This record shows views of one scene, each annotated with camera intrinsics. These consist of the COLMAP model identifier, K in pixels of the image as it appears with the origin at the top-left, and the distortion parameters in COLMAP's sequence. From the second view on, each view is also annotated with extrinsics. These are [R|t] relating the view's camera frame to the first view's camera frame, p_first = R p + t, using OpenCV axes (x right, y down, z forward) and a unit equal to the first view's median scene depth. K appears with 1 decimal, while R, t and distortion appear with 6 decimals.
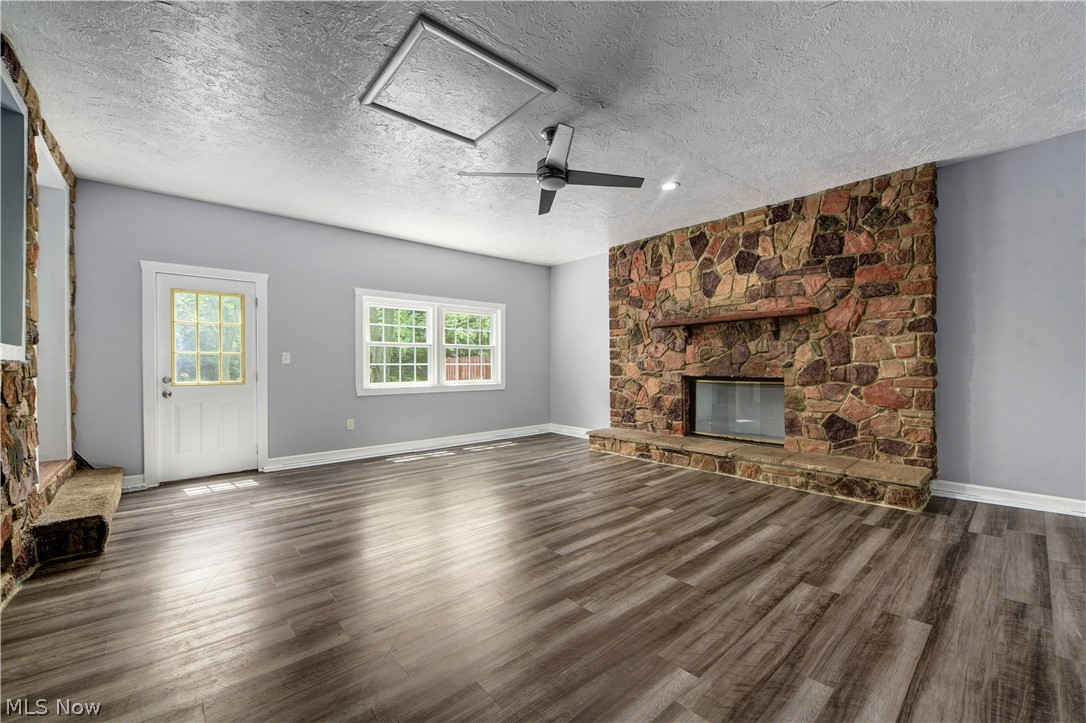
lens RADIAL K [[434.3, 0, 542.2], [0, 434.3, 364.9], [0, 0, 1]] dist [-0.006219, -0.000579]
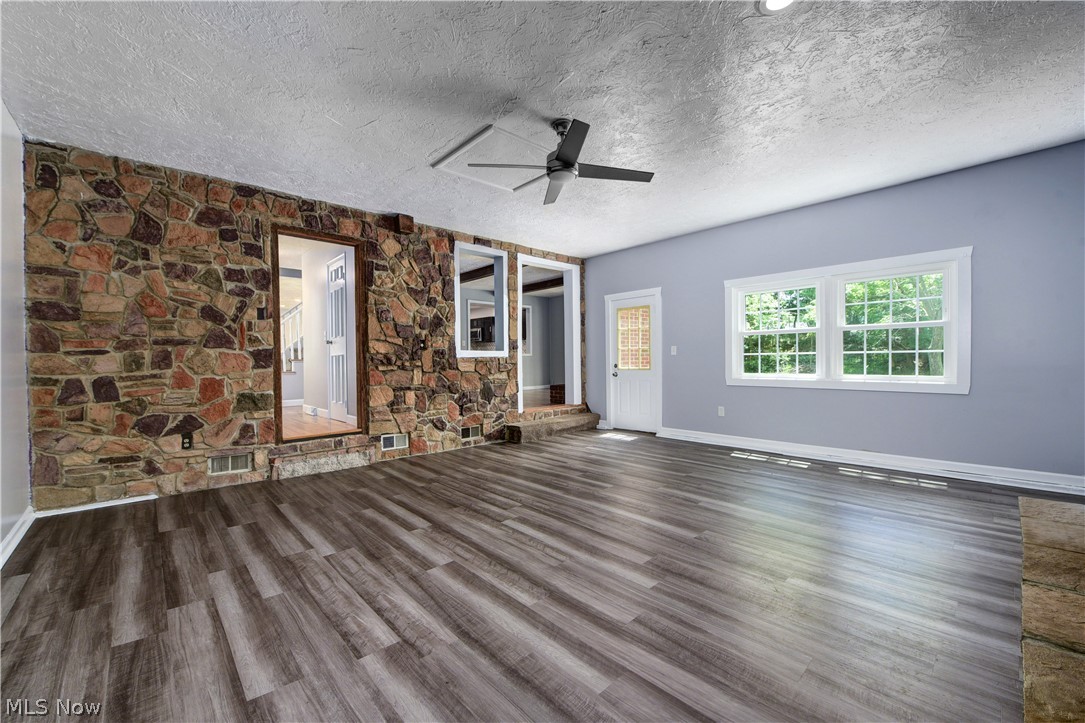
lens RADIAL K [[433.9, 0, 545.2], [0, 433.9, 362.9], [0, 0, 1]] dist [-0.006219, -0.000579]
pose [[0.030621, 0.012976, -0.999447, 1.017535], [0.014797, 0.999800, 0.013434, -0.002821], [0.999422, -0.015200, 0.030423, 0.917034]]
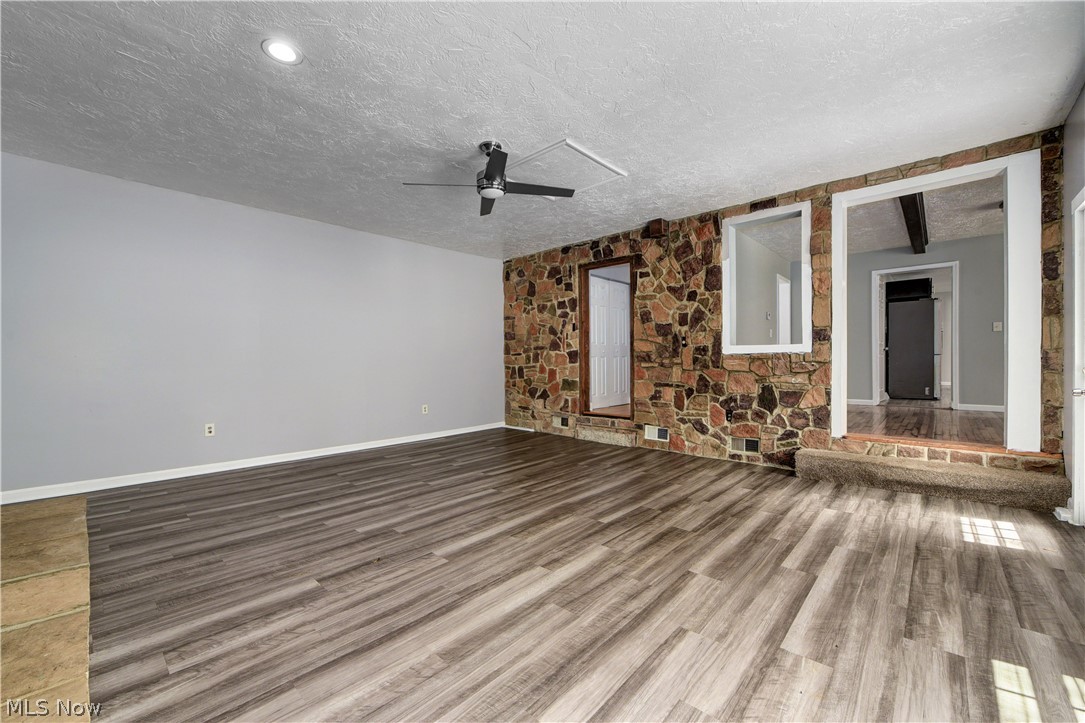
lens RADIAL K [[433.9, 0, 541.2], [0, 433.9, 362.2], [0, 0, 1]] dist [-0.006219, -0.000579]
pose [[-0.994219, 0.016886, -0.106040, 0.023494], [0.016868, 0.999857, 0.001066, 0.009841], [0.106042, -0.000729, -0.994361, 2.085034]]
